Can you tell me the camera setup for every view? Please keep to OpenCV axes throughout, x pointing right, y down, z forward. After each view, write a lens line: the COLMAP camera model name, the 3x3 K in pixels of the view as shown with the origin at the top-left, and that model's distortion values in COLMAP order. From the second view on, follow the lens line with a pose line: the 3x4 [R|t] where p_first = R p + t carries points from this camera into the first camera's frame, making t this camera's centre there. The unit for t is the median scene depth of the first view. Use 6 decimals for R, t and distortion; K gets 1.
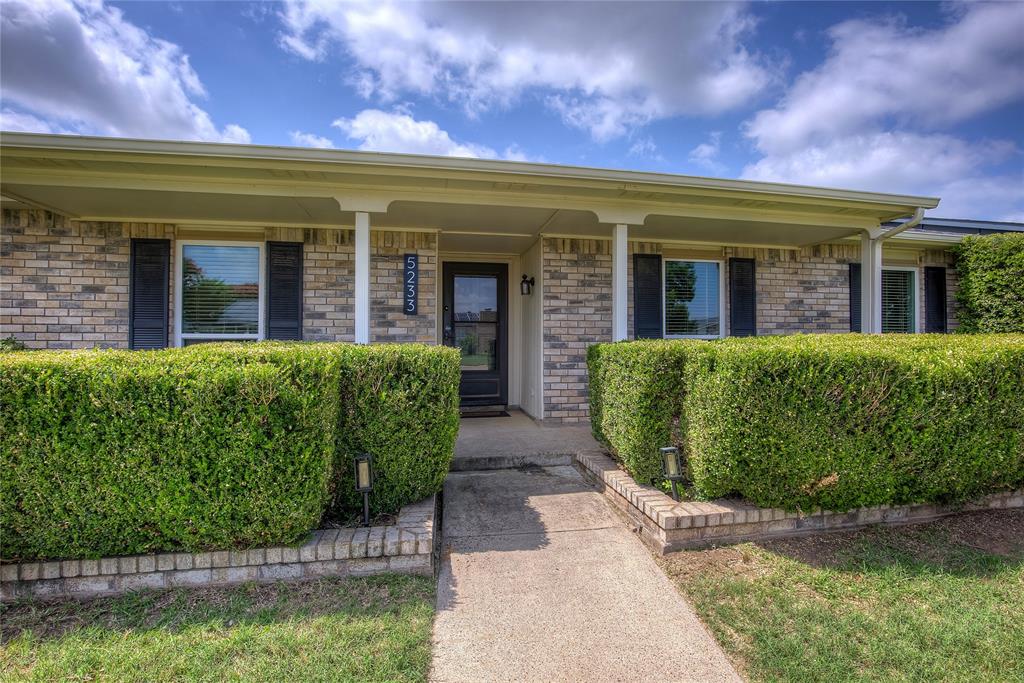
lens RADIAL K [[467.6, 0, 513.7], [0, 467.6, 340.0], [0, 0, 1]] dist [-0.031024, 0.001862]
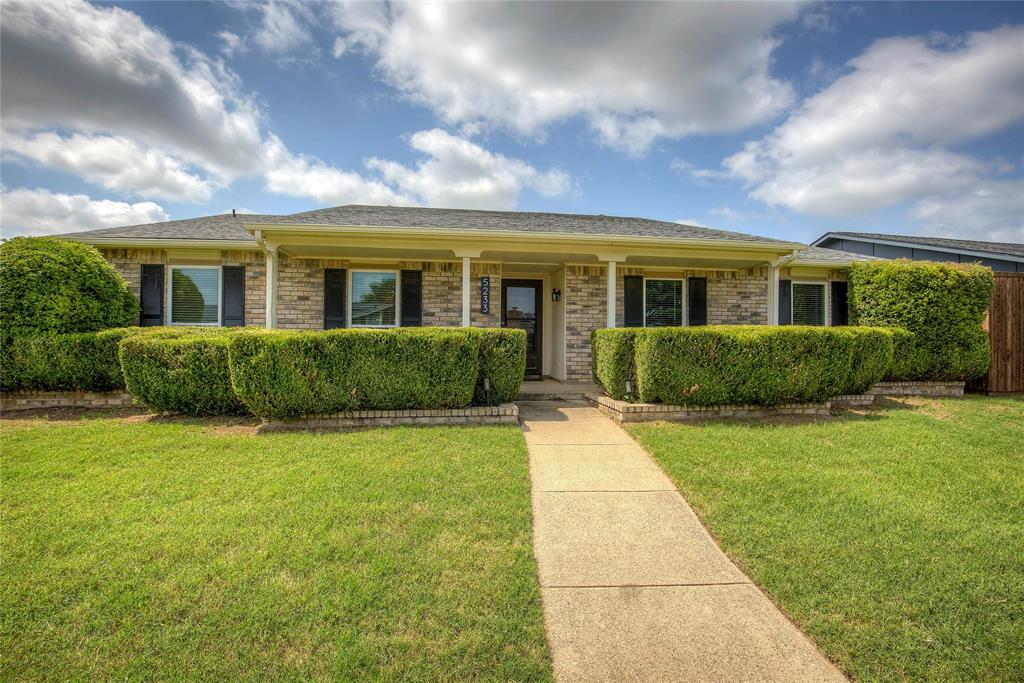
lens RADIAL K [[467.6, 0, 513.7], [0, 467.6, 340.0], [0, 0, 1]] dist [-0.031024, 0.001862]
pose [[0.998878, 0.005183, -0.047078, -0.046832], [-0.005174, 0.999987, 0.000324, 0.040096], [0.047079, -0.000080, 0.998891, -0.701815]]
